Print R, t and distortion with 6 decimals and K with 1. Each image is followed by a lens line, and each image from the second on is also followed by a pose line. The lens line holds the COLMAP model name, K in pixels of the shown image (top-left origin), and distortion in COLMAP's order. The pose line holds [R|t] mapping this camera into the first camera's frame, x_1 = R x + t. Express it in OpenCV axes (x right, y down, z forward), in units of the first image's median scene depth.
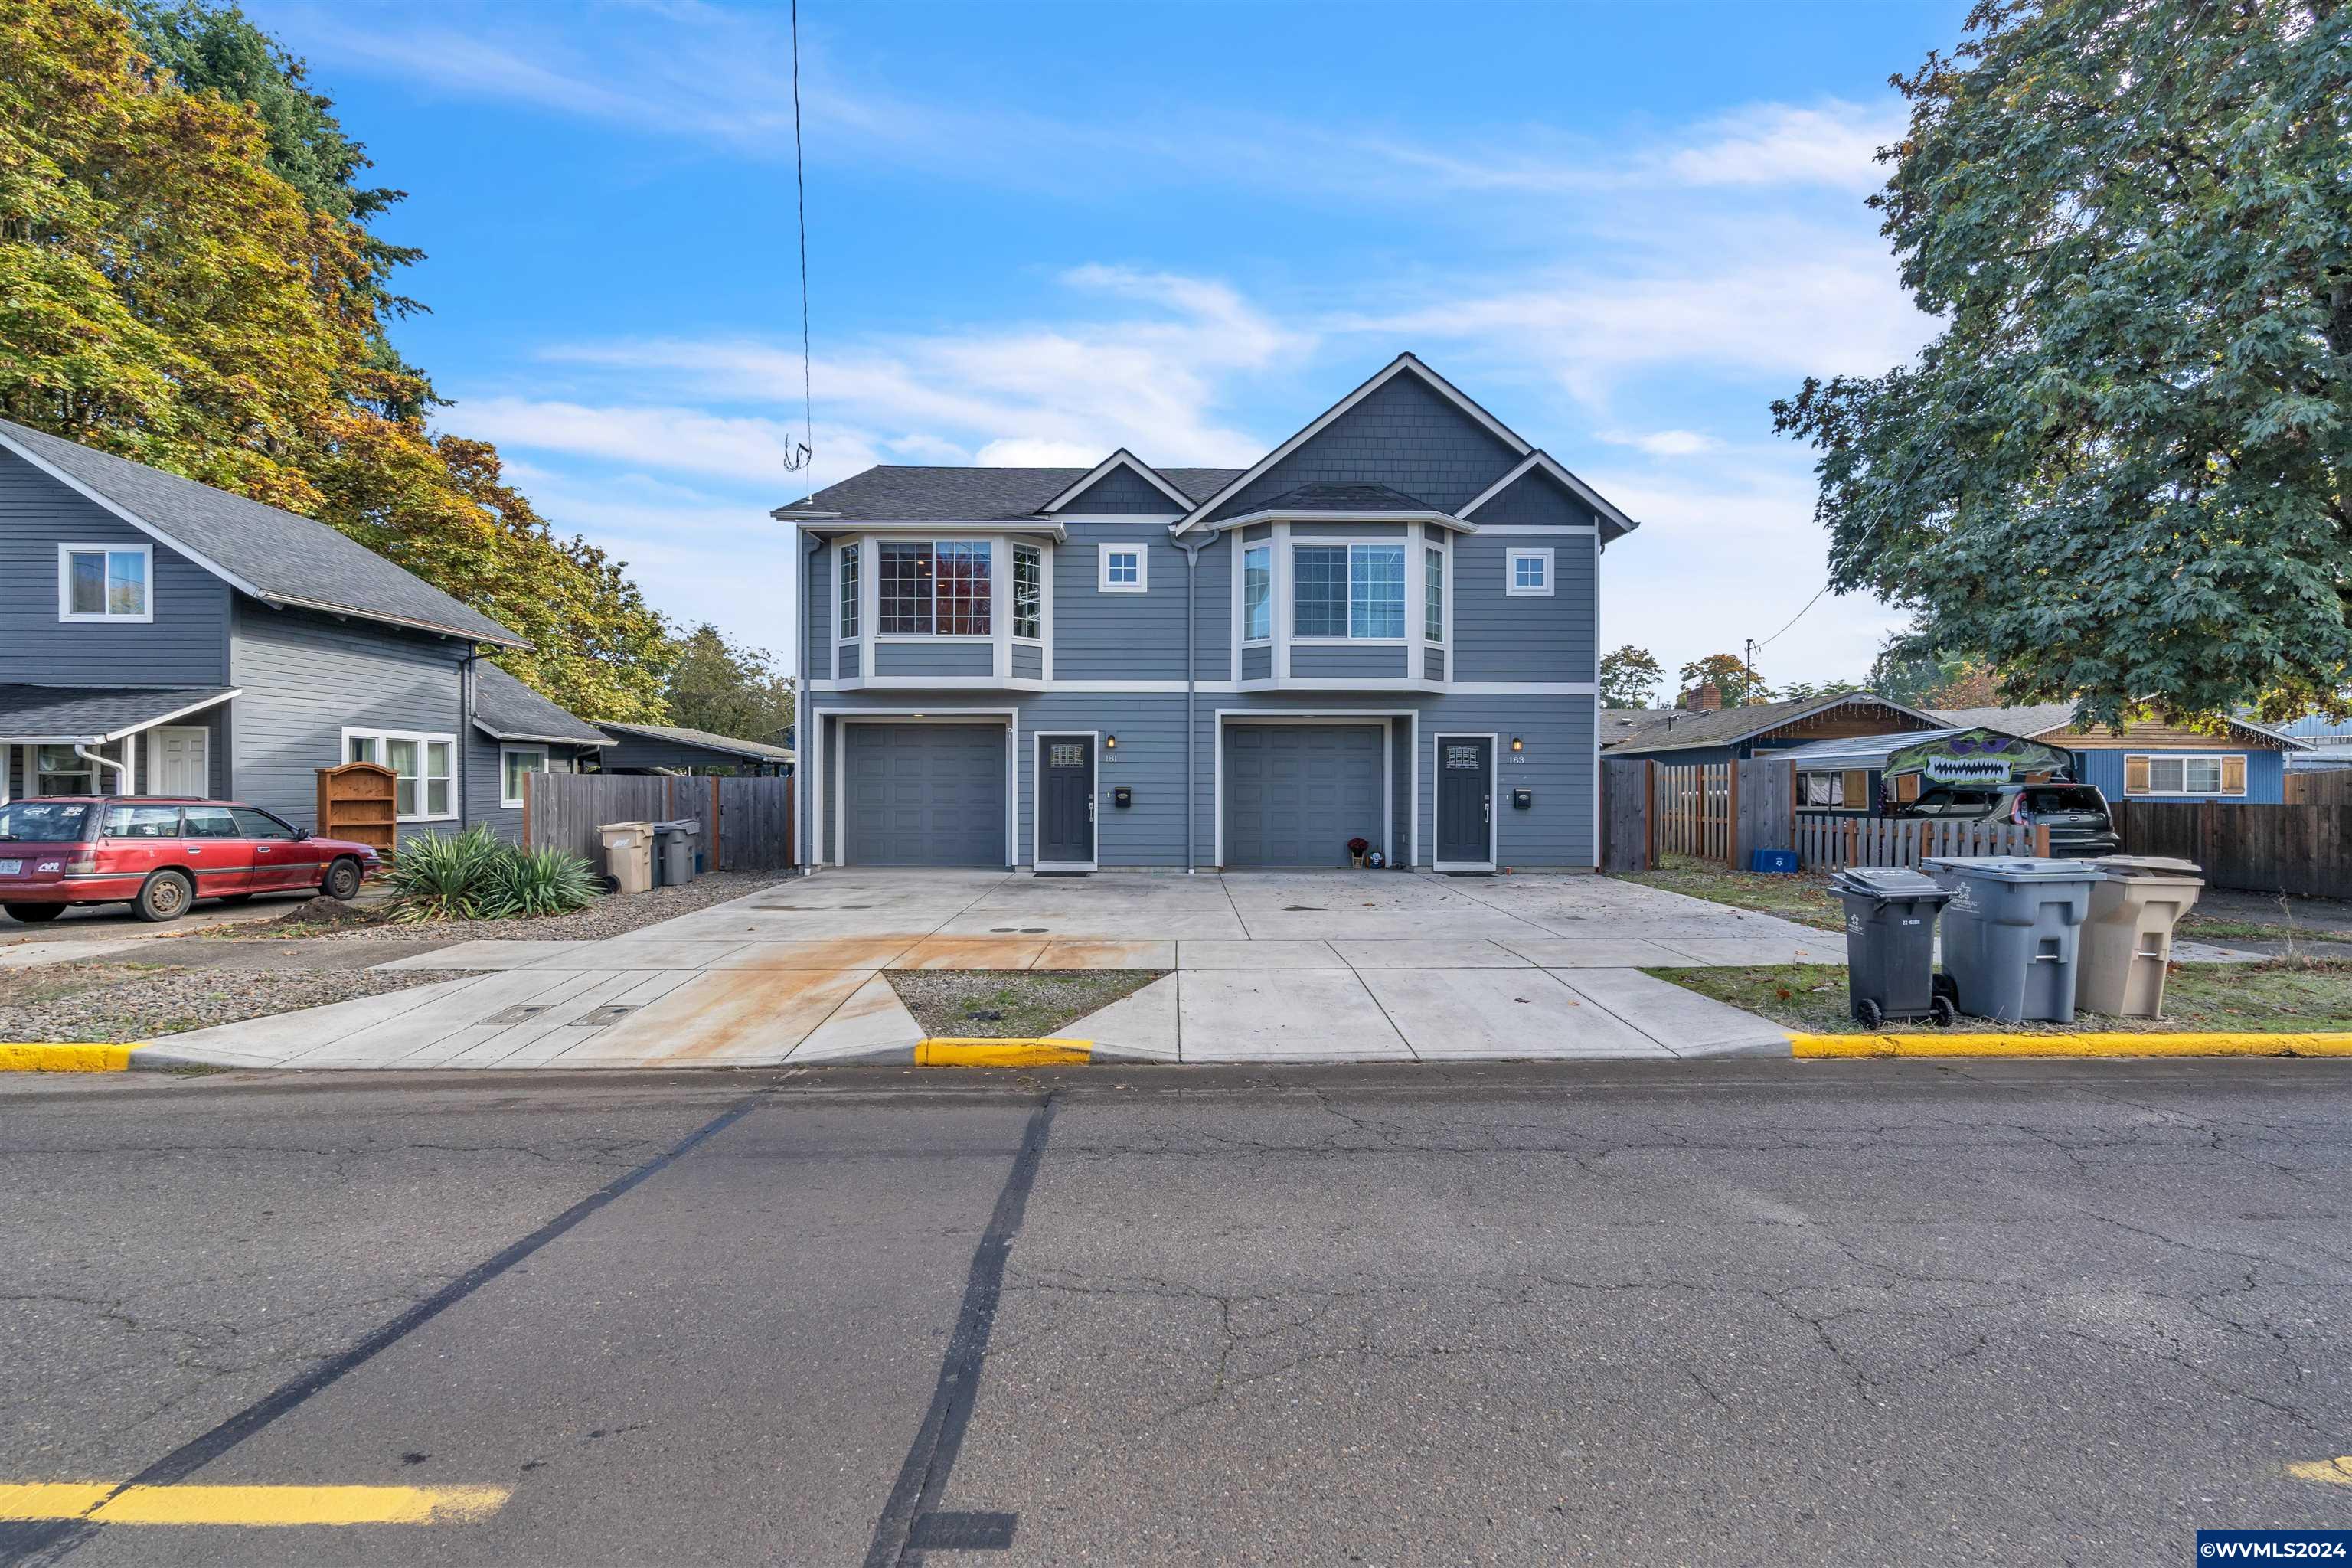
lens RADIAL K [[1100.9, 0, 1156.8], [0, 1100.9, 805.8], [0, 0, 1]] dist [-0.003858, -0.000439]
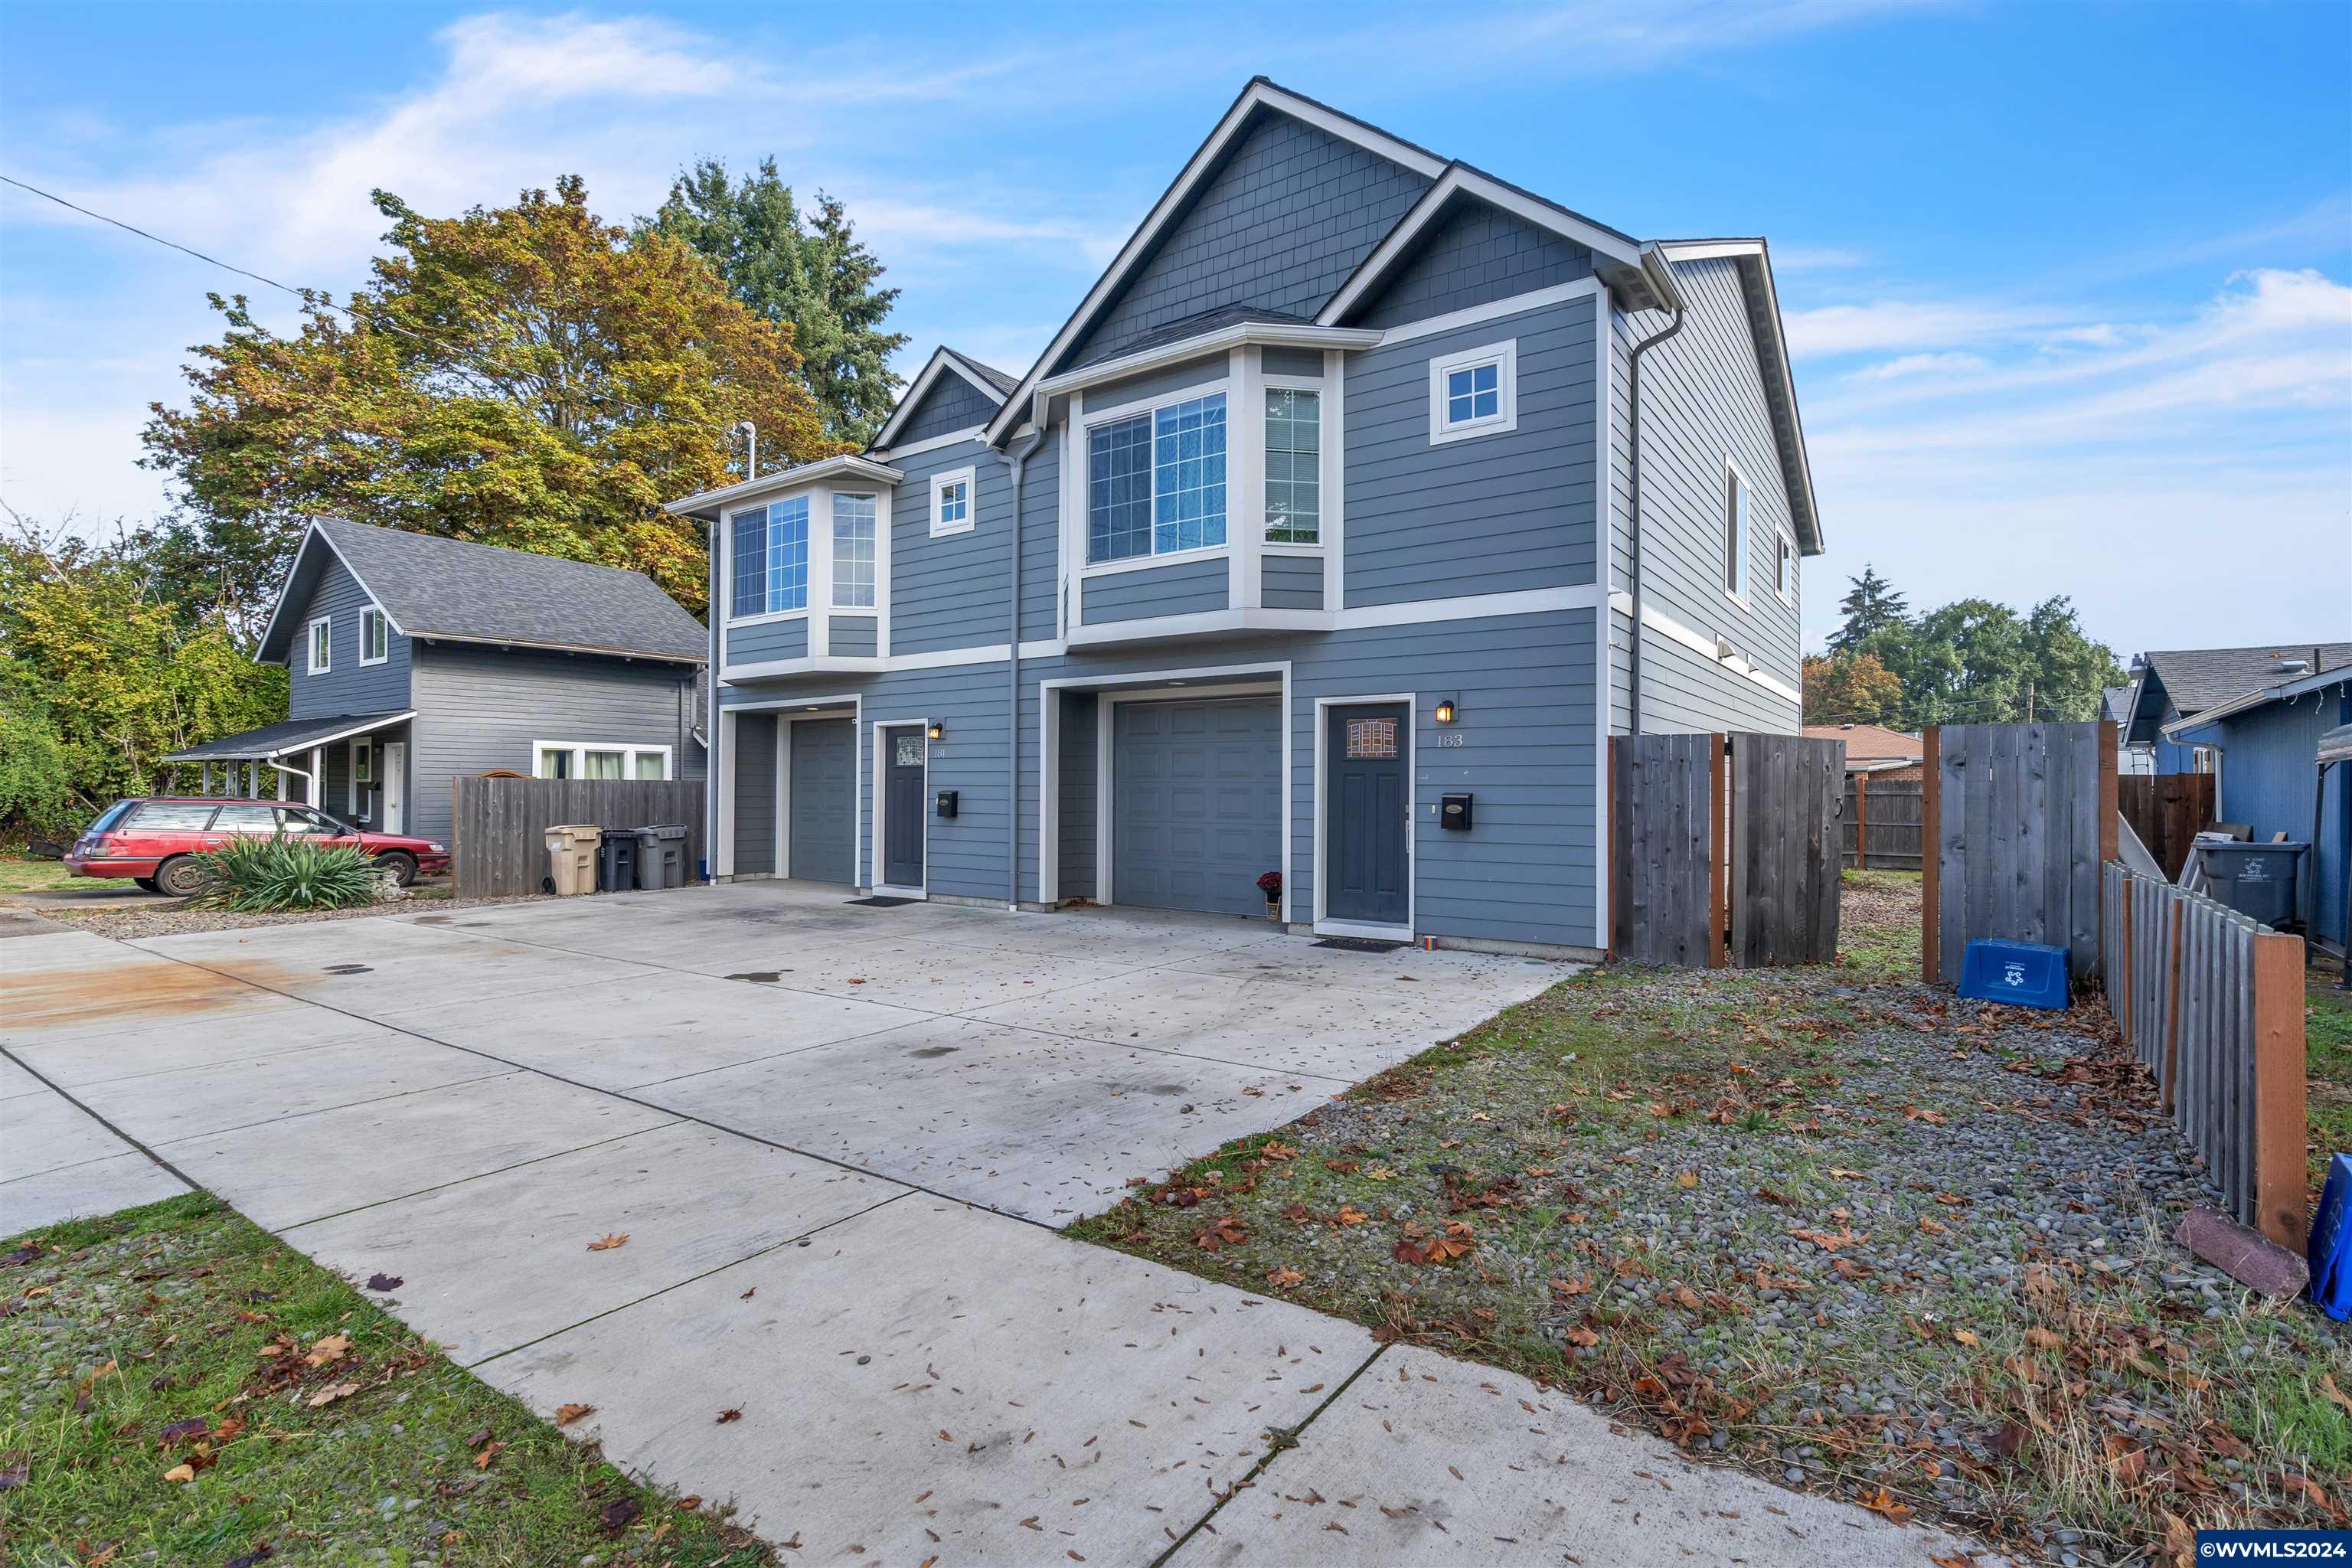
lens RADIAL K [[1100.9, 0, 1187.8], [0, 1100.9, 790.3], [0, 0, 1]] dist [-0.003858, -0.000439]
pose [[0.806228, -0.001183, -0.591604, 0.547658], [-0.012295, 0.999749, -0.018755, -0.005178], [0.591477, 0.022394, 0.806011, 0.486154]]
